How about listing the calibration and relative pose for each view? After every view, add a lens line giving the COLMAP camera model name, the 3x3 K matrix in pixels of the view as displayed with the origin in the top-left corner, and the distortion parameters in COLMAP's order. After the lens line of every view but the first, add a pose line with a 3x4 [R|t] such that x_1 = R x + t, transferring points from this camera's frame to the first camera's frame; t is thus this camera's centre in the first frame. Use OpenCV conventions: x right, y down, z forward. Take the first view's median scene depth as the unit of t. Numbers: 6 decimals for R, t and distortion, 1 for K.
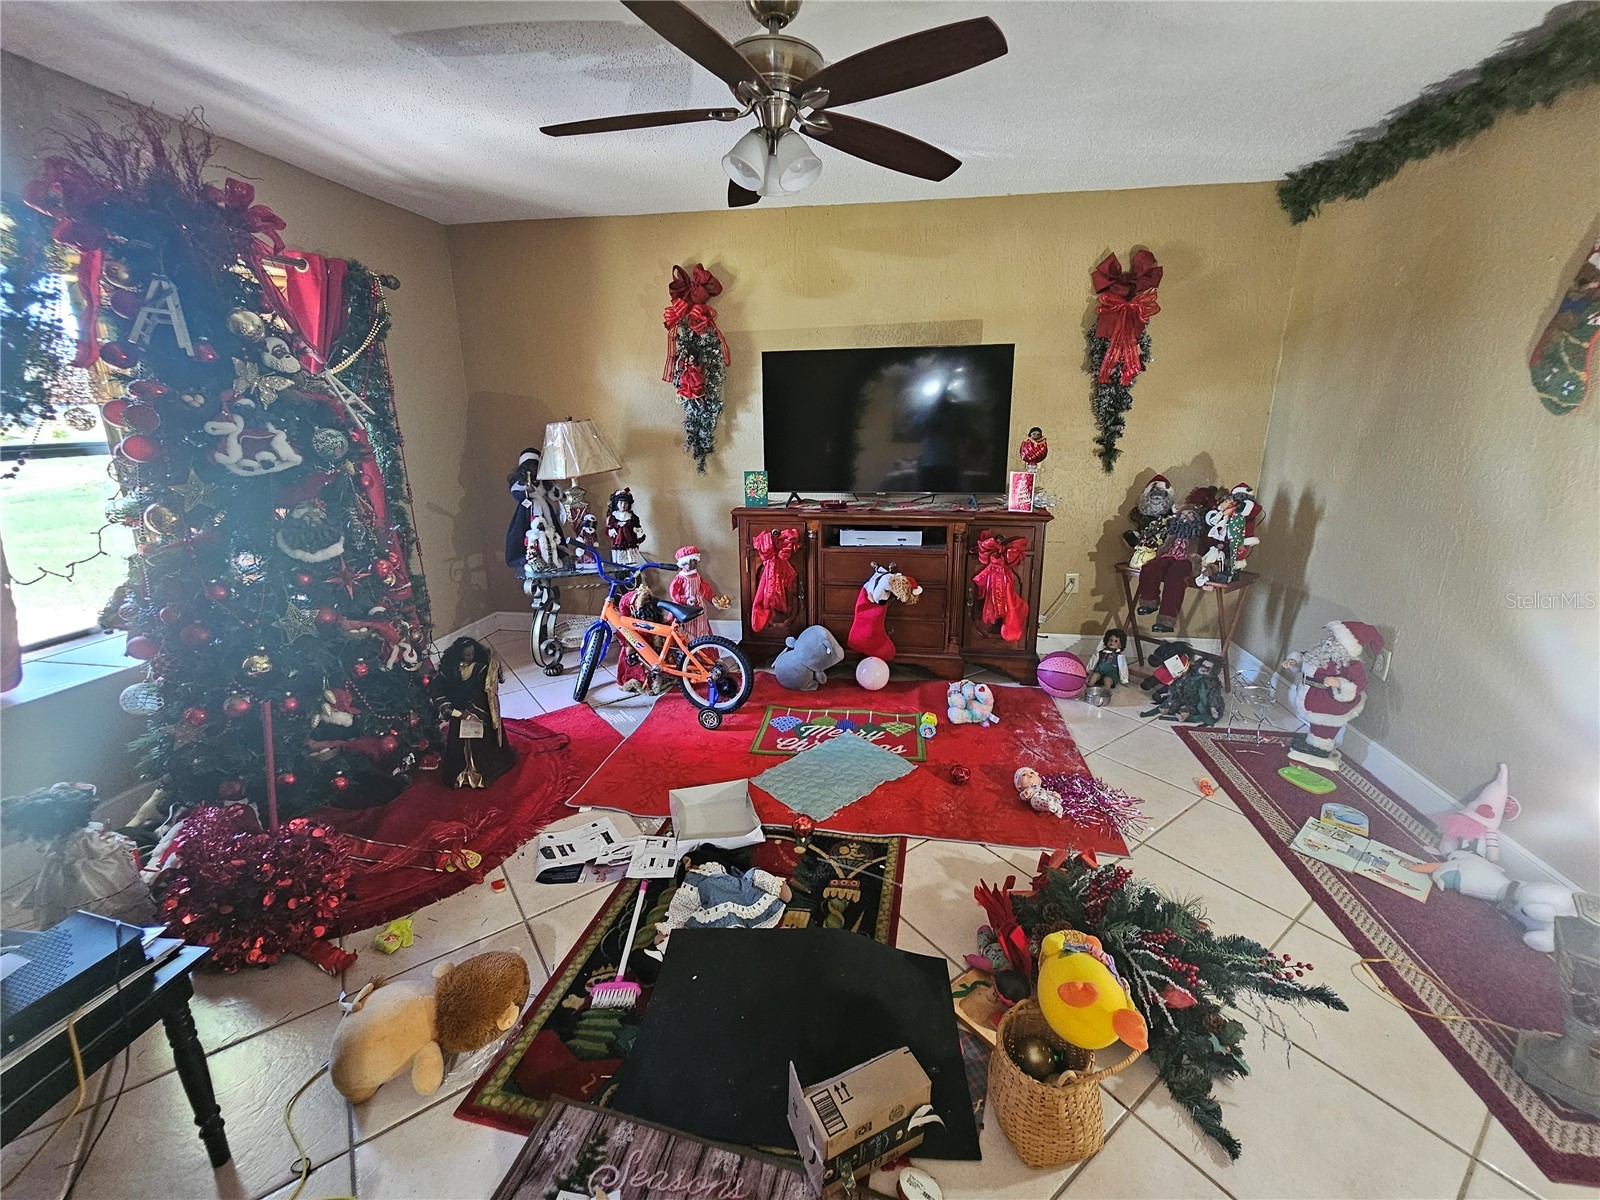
lens RADIAL K [[658.1, 0, 803.1], [0, 658.1, 585.9], [0, 0, 1]] dist [-0.002951, 0.000695]
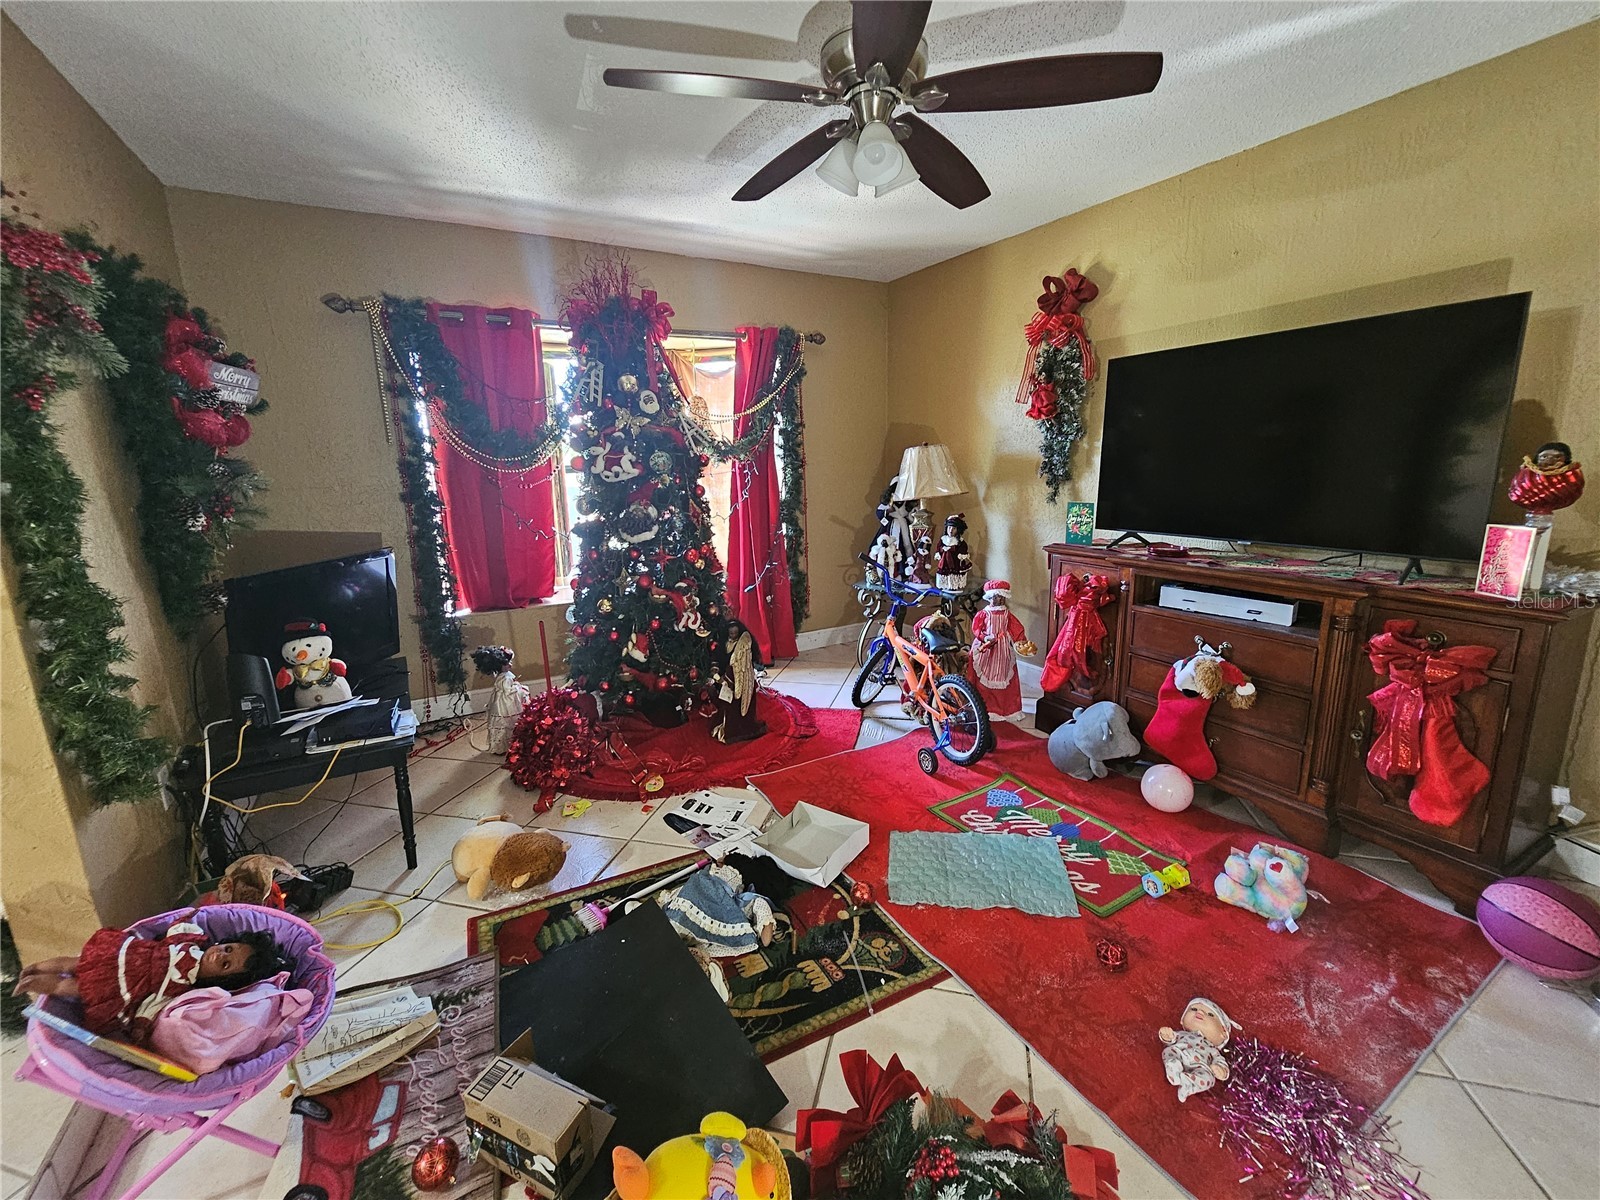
lens RADIAL K [[658.1, 0, 803.1], [0, 658.1, 585.9], [0, 0, 1]] dist [-0.002951, 0.000695]
pose [[0.637410, 0.144639, -0.756827, 0.373091], [-0.180903, 0.982861, 0.035478, -0.038210], [0.748987, 0.114299, 0.652651, 0.214477]]
